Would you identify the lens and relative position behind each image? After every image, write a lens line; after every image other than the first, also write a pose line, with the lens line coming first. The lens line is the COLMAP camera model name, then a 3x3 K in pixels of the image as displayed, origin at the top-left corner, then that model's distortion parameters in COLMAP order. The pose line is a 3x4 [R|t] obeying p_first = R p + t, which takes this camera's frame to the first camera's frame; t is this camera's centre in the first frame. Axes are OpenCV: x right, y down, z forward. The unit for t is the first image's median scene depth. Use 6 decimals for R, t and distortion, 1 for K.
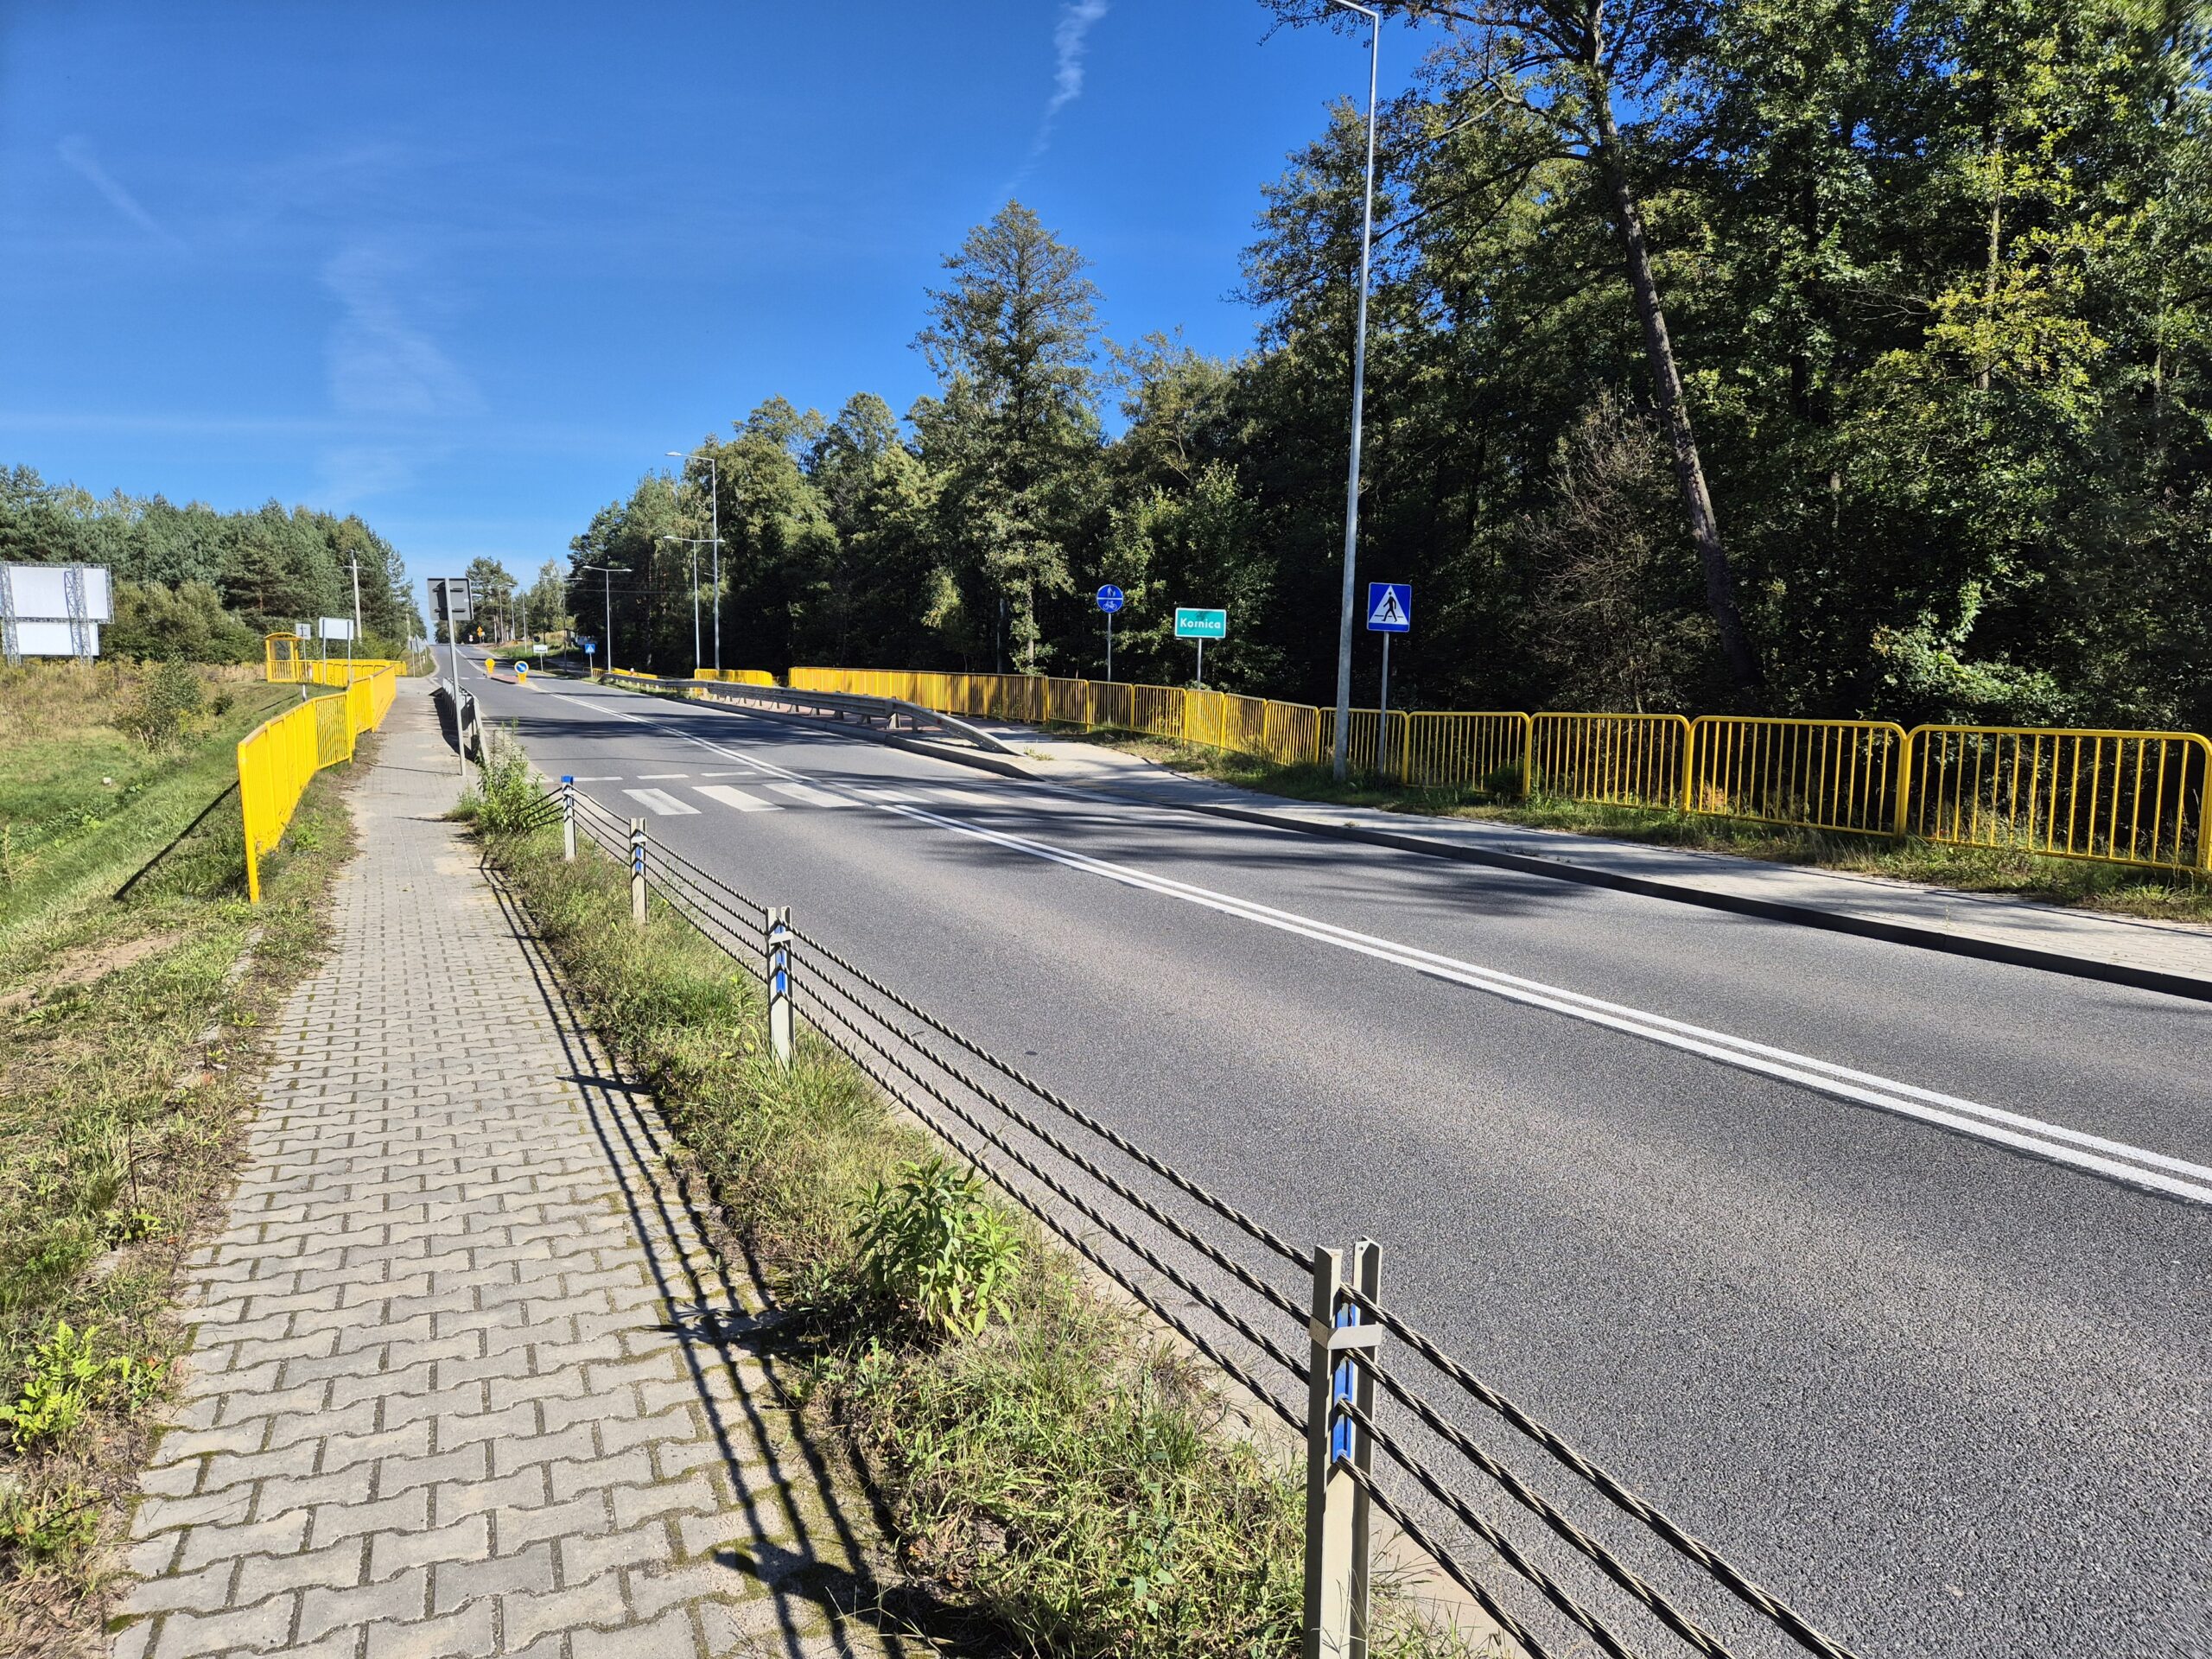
lens RADIAL K [[1492.0, 0, 1108.3], [0, 1492.0, 868.9], [0, 0, 1]] dist [0.086038, -0.072198]
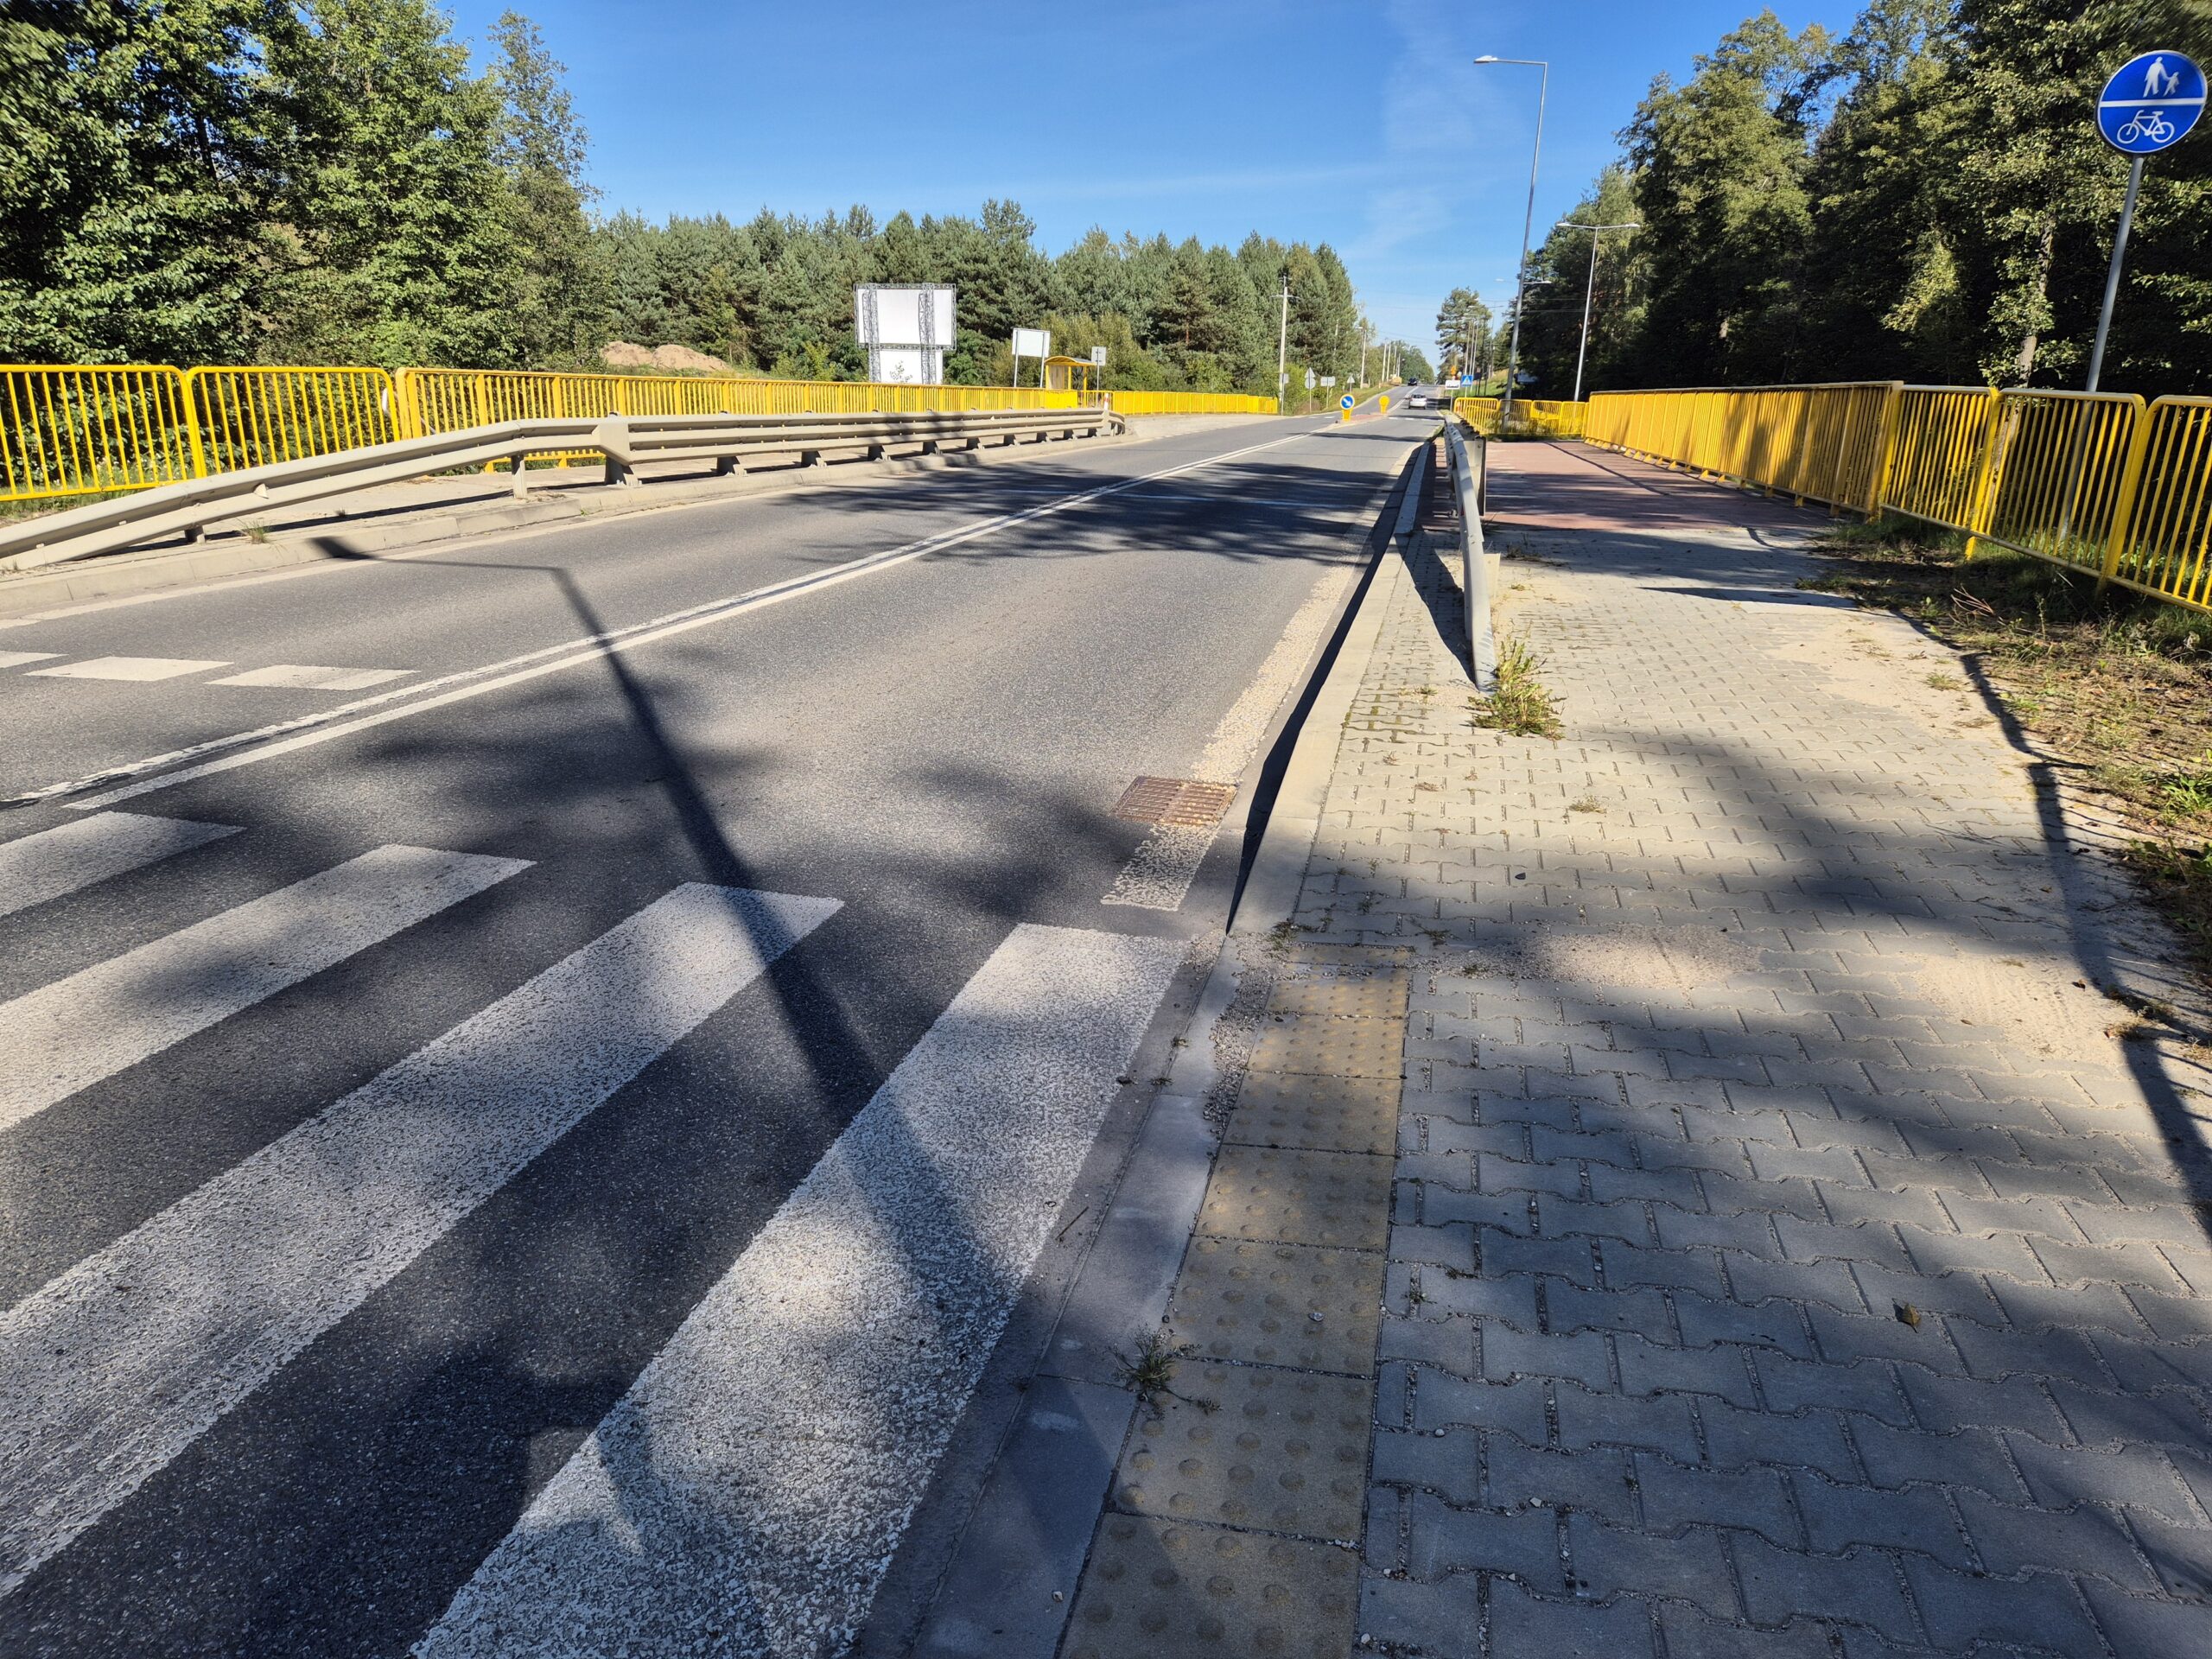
lens RADIAL K [[1492.0, 0, 1108.3], [0, 1492.0, 868.9], [0, 0, 1]] dist [0.086038, -0.072198]
pose [[0.809252, 0.183827, -0.557959, 0.010482], [-0.092310, 0.977772, 0.188257, -0.023131], [0.580163, -0.100842, 0.808233, 0.203064]]
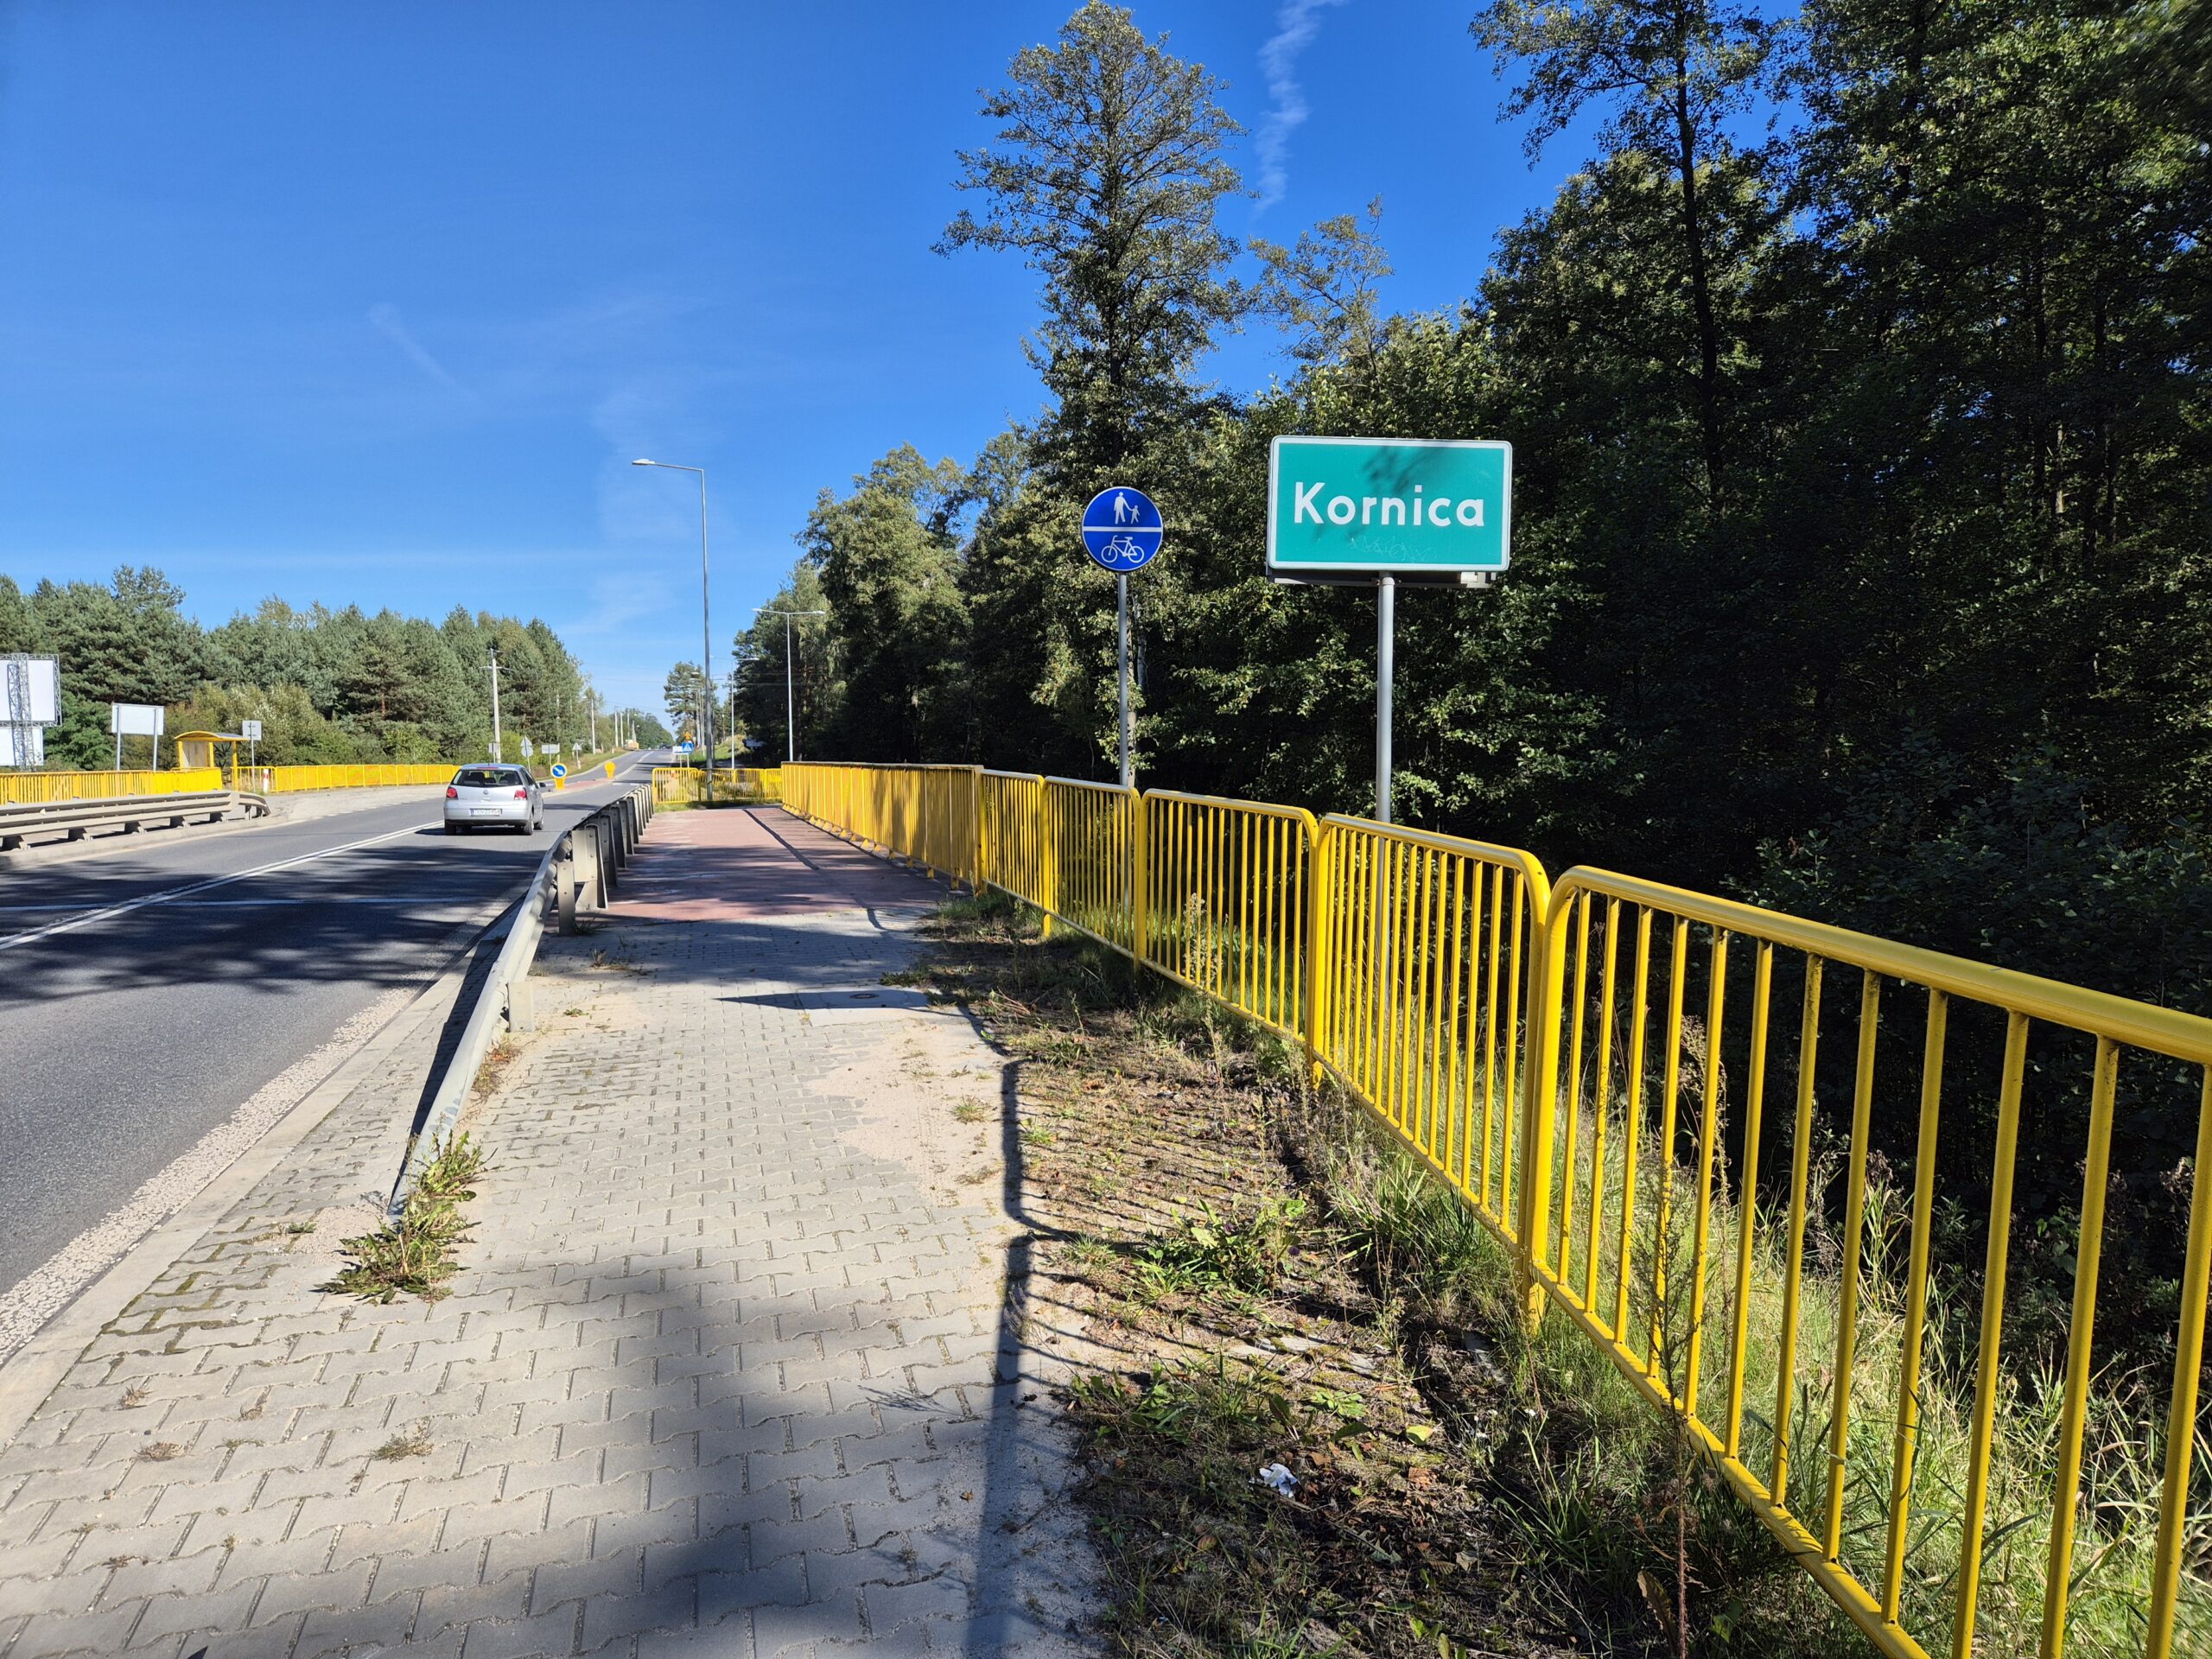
lens RADIAL K [[1492.0, 0, 1108.3], [0, 1492.0, 868.9], [0, 0, 1]] dist [0.086038, -0.072198]
pose [[0.989203, -0.007444, -0.146361, 0.015432], [-0.001625, 0.998090, -0.061748, -0.027832], [0.146541, 0.061319, 0.987302, 0.220914]]
